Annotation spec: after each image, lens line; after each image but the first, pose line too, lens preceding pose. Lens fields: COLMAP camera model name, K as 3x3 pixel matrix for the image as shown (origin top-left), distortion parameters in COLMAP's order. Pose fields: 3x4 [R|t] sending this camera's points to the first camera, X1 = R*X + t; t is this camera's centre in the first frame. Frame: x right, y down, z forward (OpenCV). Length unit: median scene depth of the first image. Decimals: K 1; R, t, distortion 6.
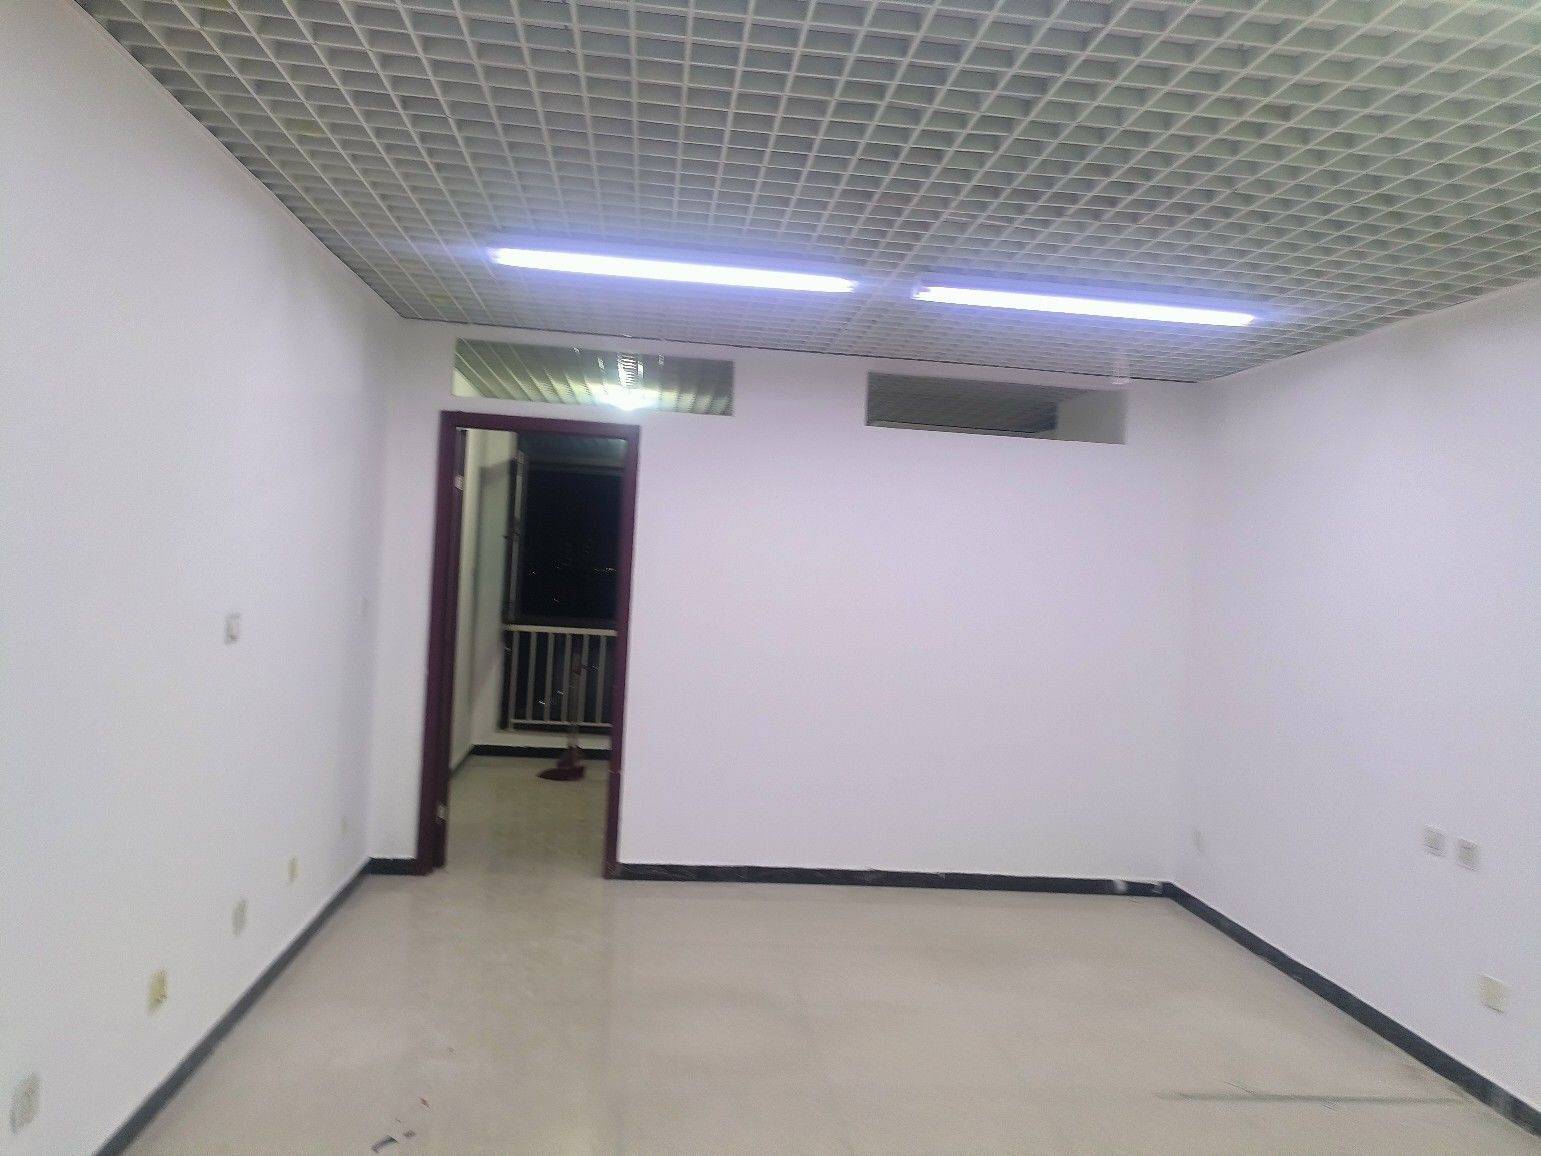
lens RADIAL K [[1150.1, 0, 774.2], [0, 1150.1, 576.8], [0, 0, 1]] dist [0.043239, -0.031936]
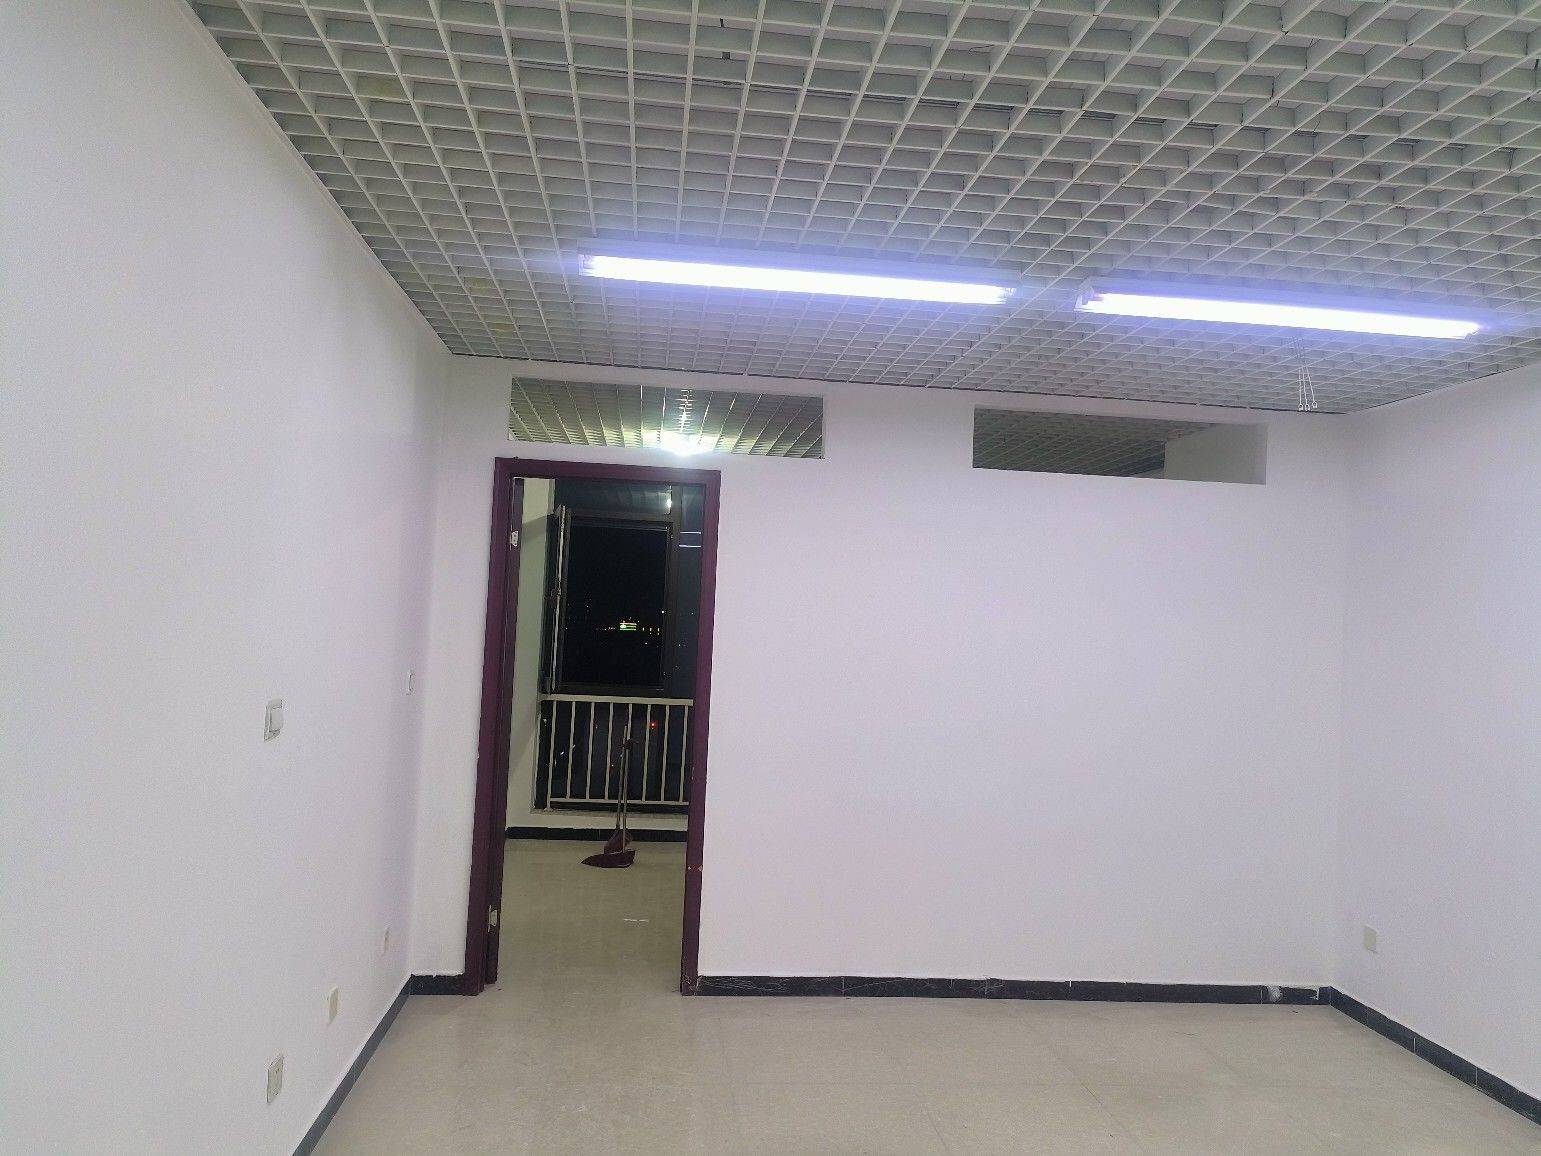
lens RADIAL K [[1150.1, 0, 767.2], [0, 1150.1, 569.4], [0, 0, 1]] dist [0.043239, -0.031936]
pose [[0.999867, -0.015757, -0.004315, -0.074838], [0.015498, 0.998383, -0.054698, -0.007100], [0.005170, 0.054624, 0.998494, 0.120553]]
